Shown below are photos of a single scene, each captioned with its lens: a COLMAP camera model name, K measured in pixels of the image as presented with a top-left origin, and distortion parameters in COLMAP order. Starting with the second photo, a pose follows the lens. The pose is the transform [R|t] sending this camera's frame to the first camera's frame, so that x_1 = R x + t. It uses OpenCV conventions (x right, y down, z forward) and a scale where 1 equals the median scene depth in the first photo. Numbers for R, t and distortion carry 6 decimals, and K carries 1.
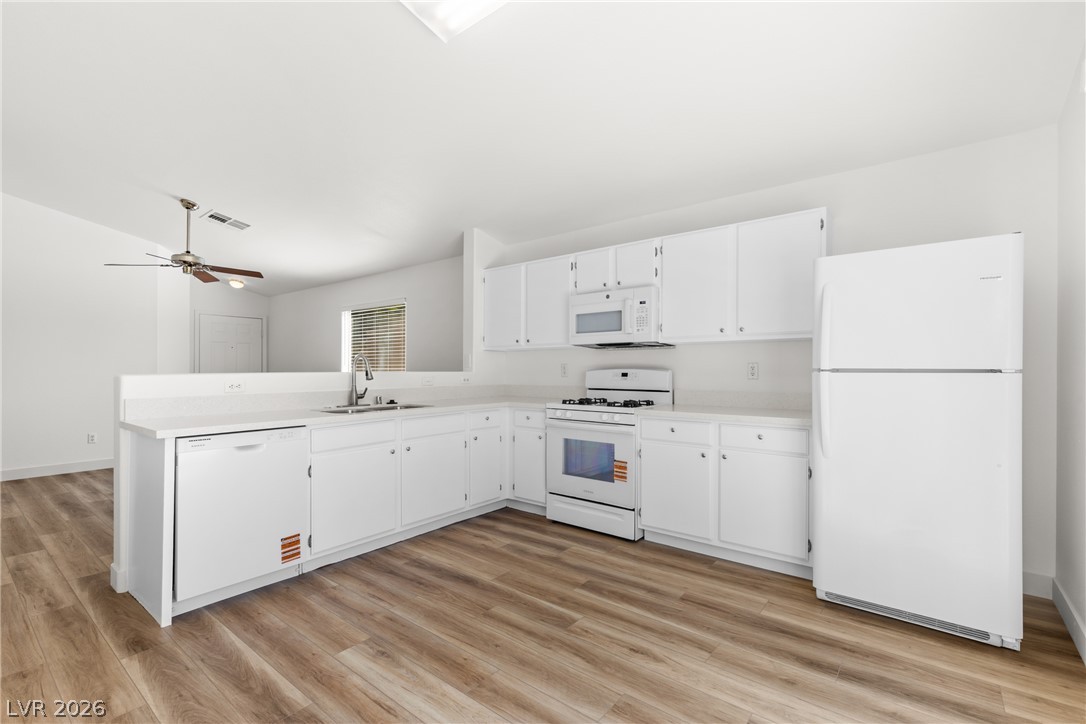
lens RADIAL K [[491.5, 0, 527.6], [0, 491.5, 360.2], [0, 0, 1]] dist [0.008825, -0.001871]
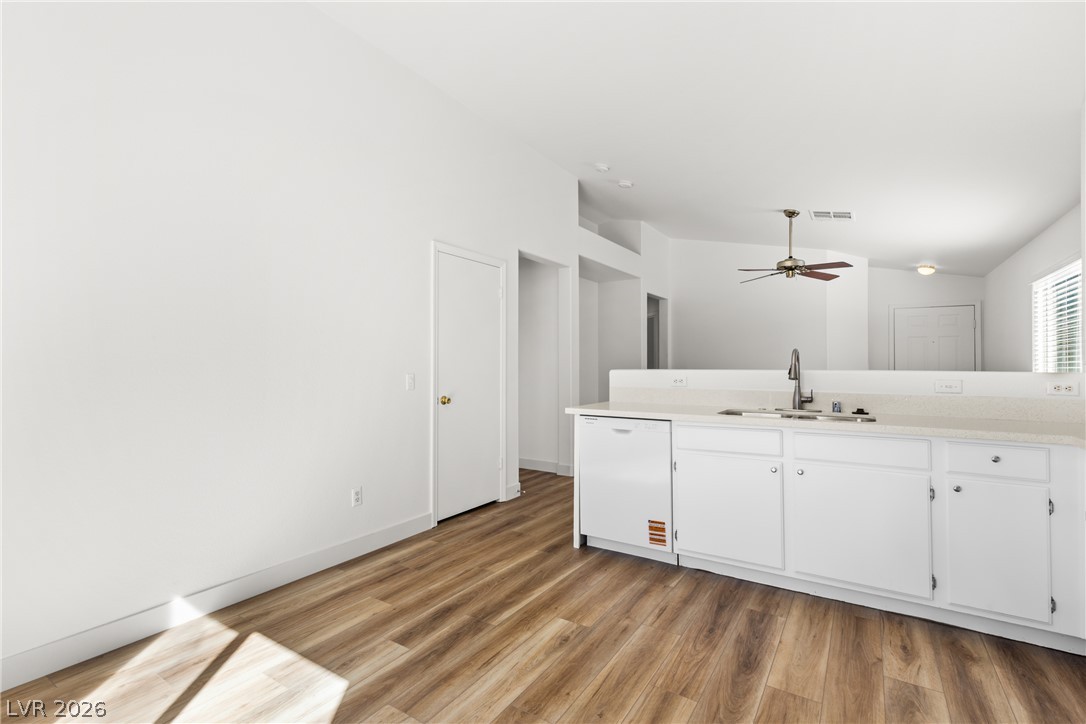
lens RADIAL K [[491.5, 0, 553.6], [0, 491.5, 357.2], [0, 0, 1]] dist [0.008825, -0.001871]
pose [[0.119932, -0.018805, -0.992604, 0.555235], [0.016493, 0.999720, -0.016947, 0.013165], [0.992645, -0.014339, 0.120209, 0.642417]]
